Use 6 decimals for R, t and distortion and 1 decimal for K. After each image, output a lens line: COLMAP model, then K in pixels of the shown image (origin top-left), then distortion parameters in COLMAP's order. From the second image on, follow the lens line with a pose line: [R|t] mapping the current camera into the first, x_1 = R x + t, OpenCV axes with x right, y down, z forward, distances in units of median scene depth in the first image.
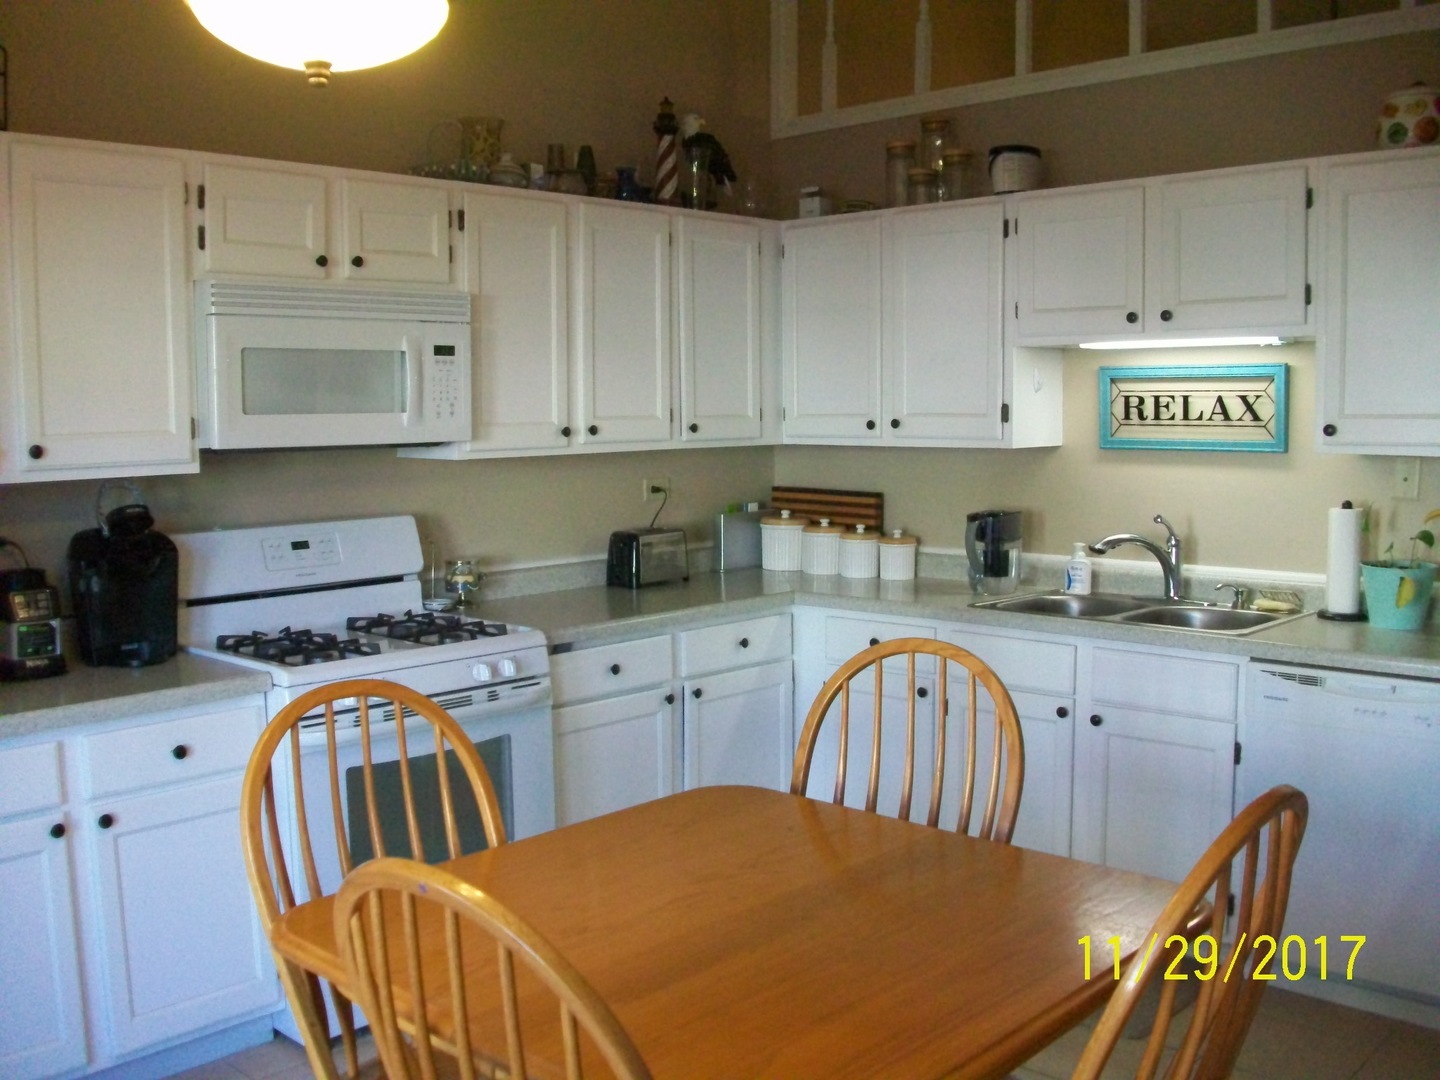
lens RADIAL K [[1389.0, 0, 692.3], [0, 1389.0, 538.3], [0, 0, 1]] dist [-0.108381, -0.000153]
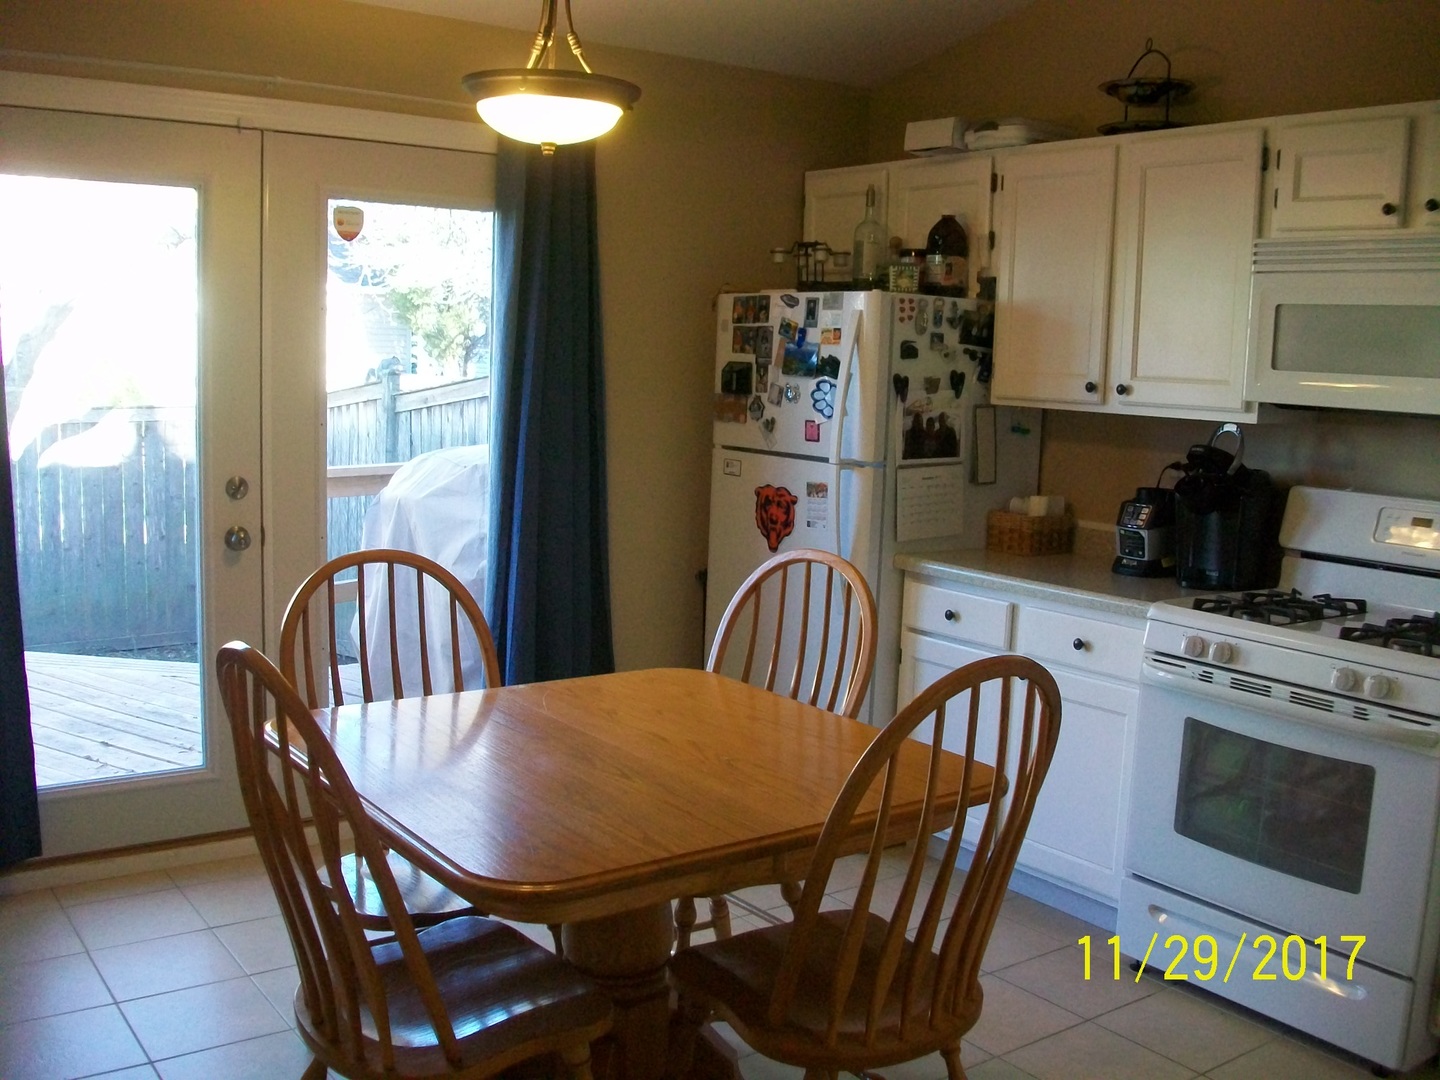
lens RADIAL K [[1389.0, 0, 692.3], [0, 1389.0, 538.3], [0, 0, 1]] dist [-0.108381, -0.000153]
pose [[-0.180581, 0.140712, -0.973443, 0.760707], [-0.118654, 0.979369, 0.163580, -0.082175], [0.976377, 0.145042, -0.160159, 0.763338]]
